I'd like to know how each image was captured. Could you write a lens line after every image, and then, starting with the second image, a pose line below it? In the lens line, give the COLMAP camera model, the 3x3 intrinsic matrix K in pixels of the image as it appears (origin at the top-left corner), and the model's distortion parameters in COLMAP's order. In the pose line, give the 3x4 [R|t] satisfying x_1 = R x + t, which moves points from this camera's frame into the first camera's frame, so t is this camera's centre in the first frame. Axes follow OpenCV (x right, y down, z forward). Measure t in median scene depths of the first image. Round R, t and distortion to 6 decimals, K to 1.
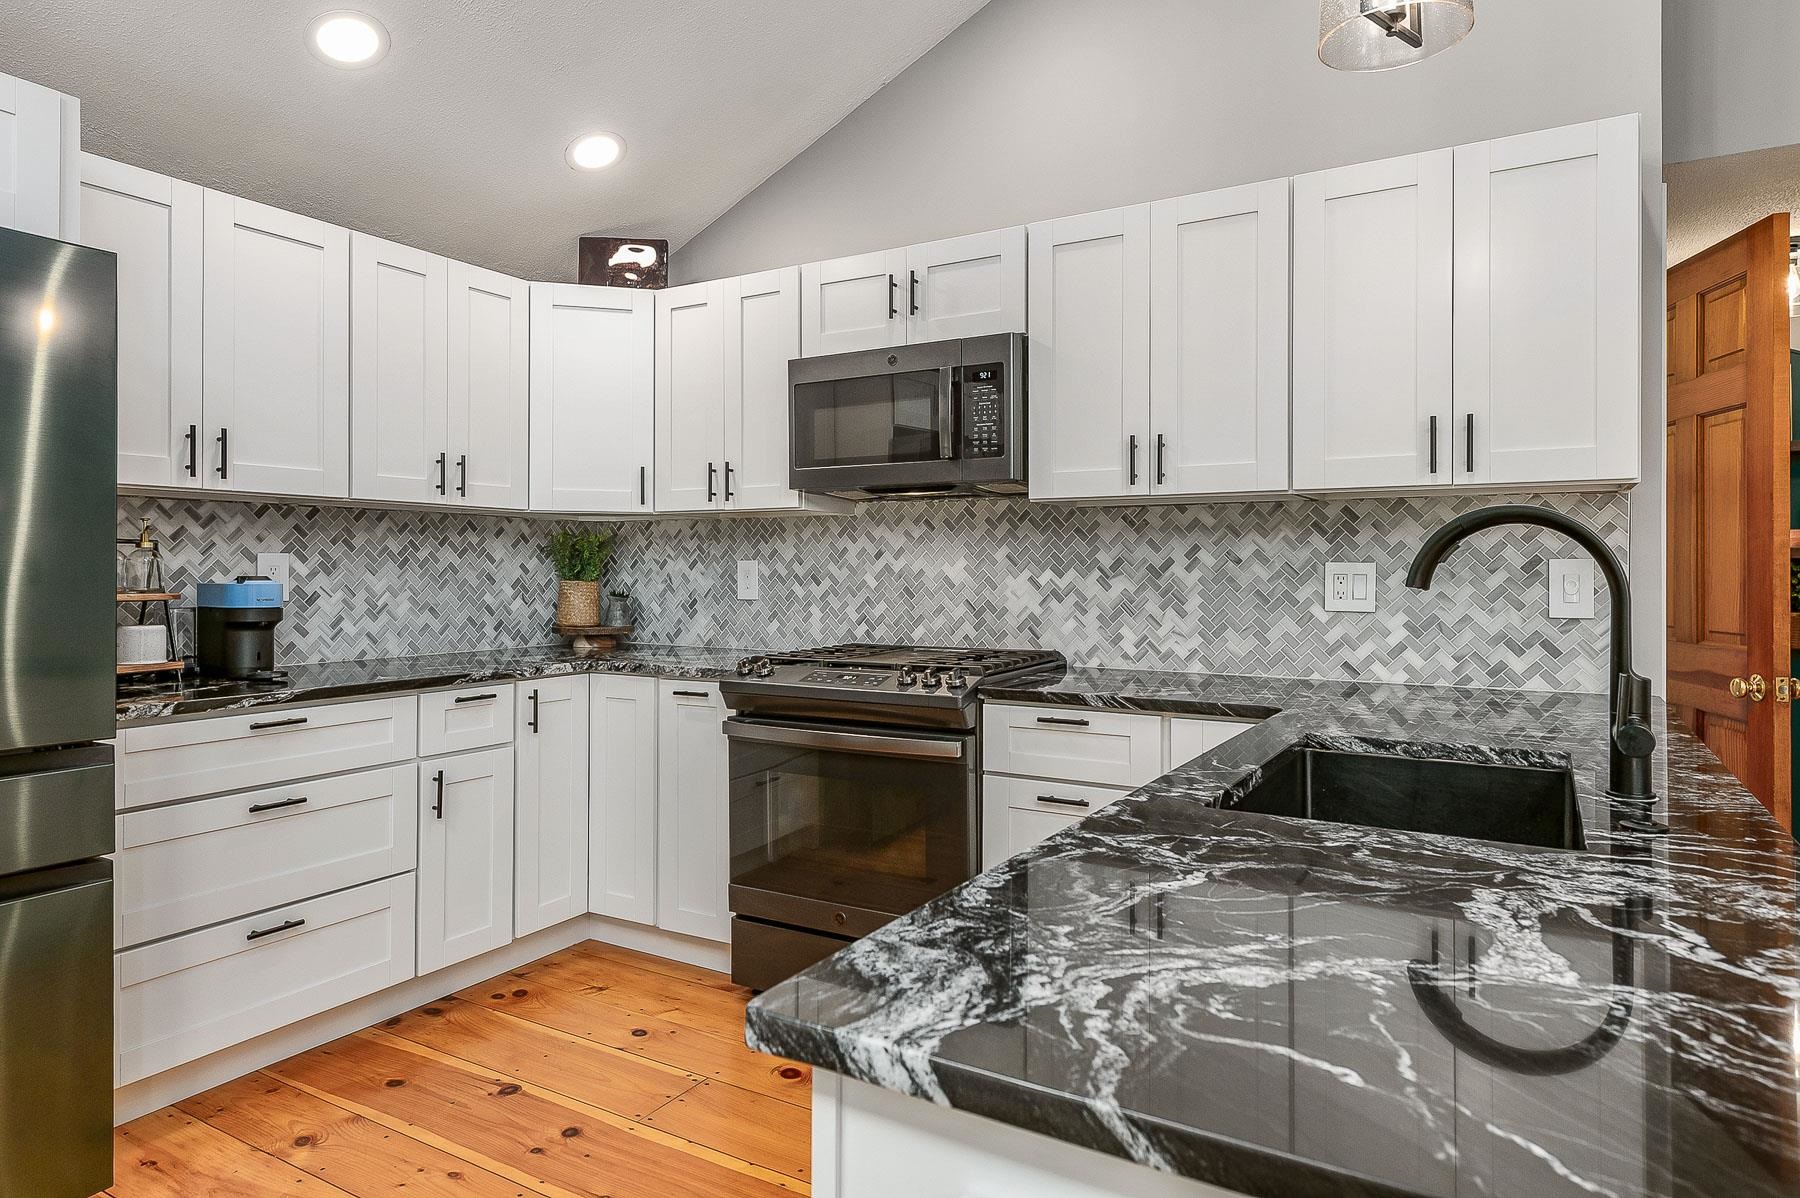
lens RADIAL K [[1069.2, 0, 903.4], [0, 1069.2, 568.2], [0, 0, 1]] dist [0.024215, -0.001628]
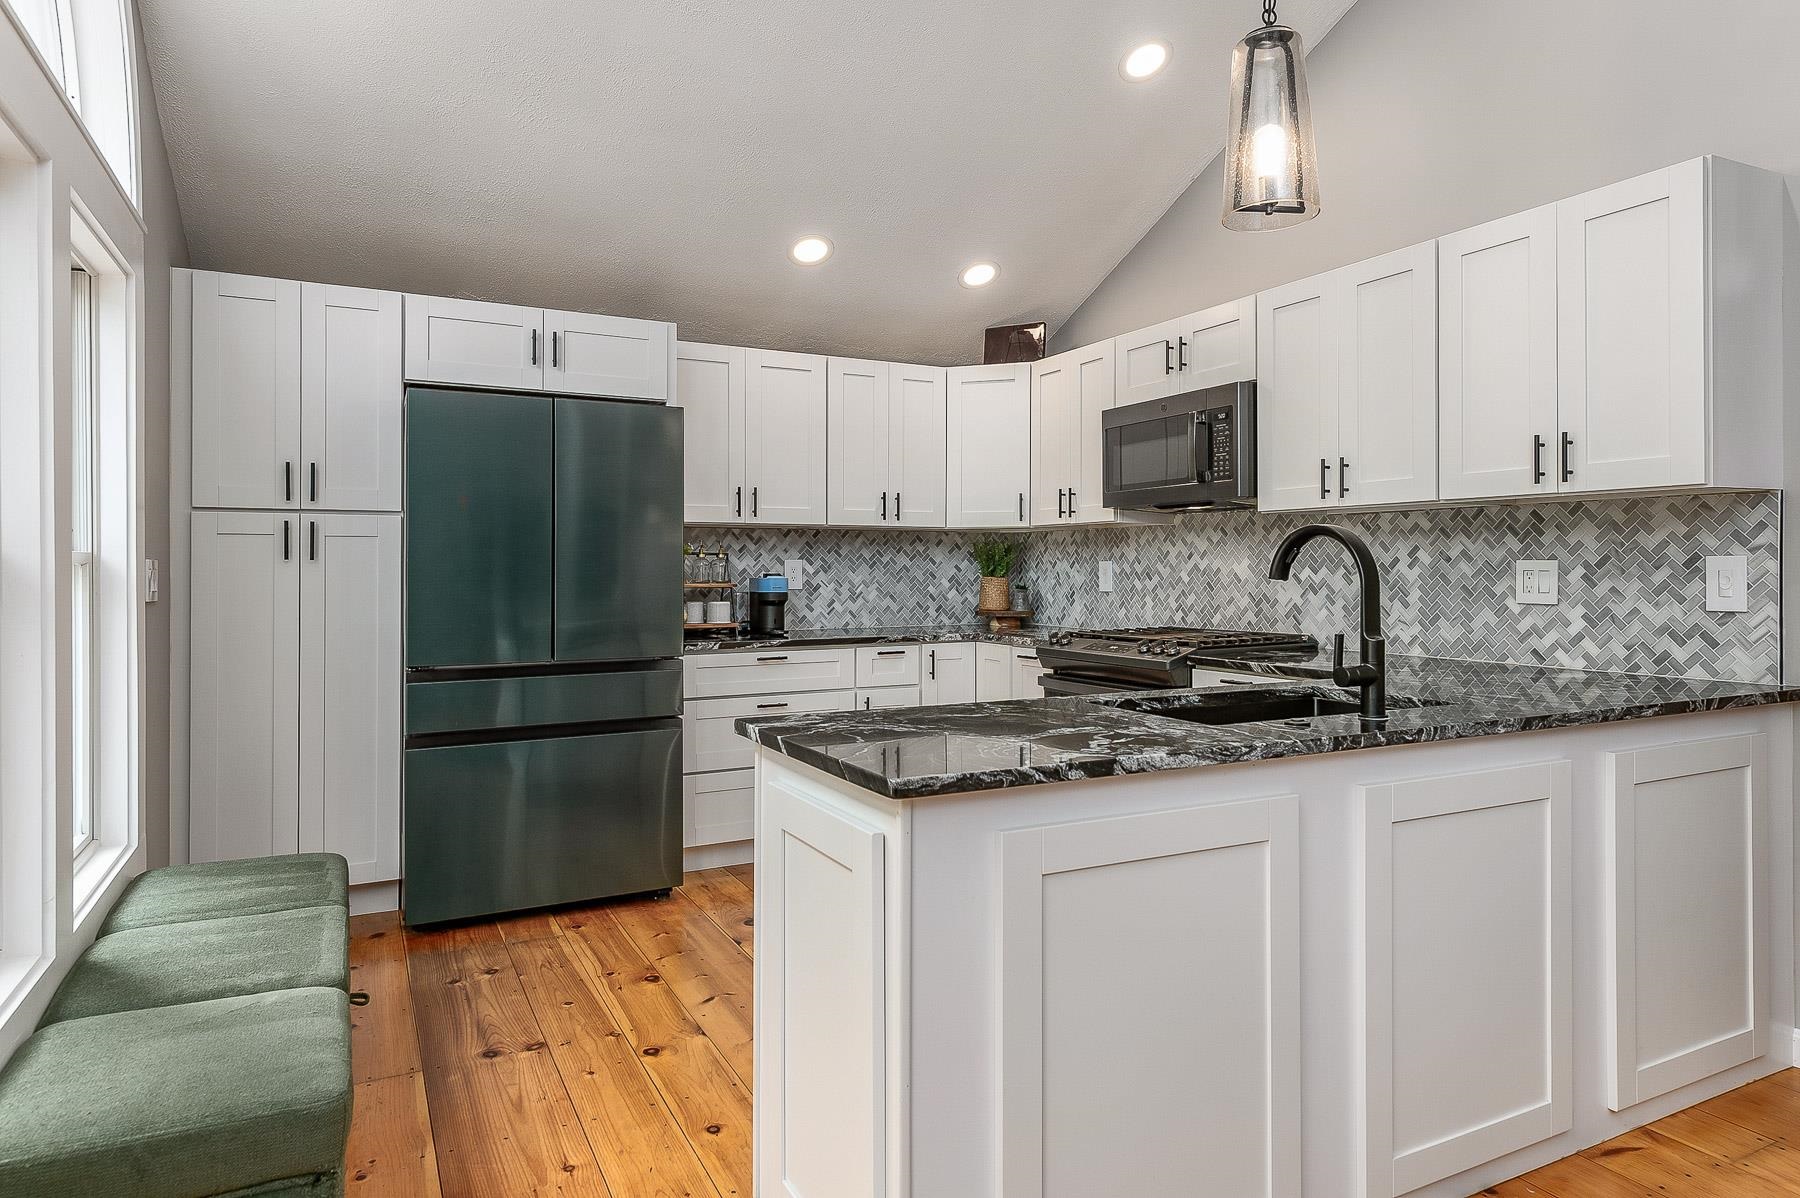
lens RADIAL K [[1069.2, 0, 903.4], [0, 1069.2, 568.2], [0, 0, 1]] dist [0.024215, -0.001628]
pose [[0.847413, -0.004224, -0.530917, 0.399040], [0.005039, 0.999987, 0.000086, -0.000280], [0.530910, -0.002748, 0.847424, -0.266866]]
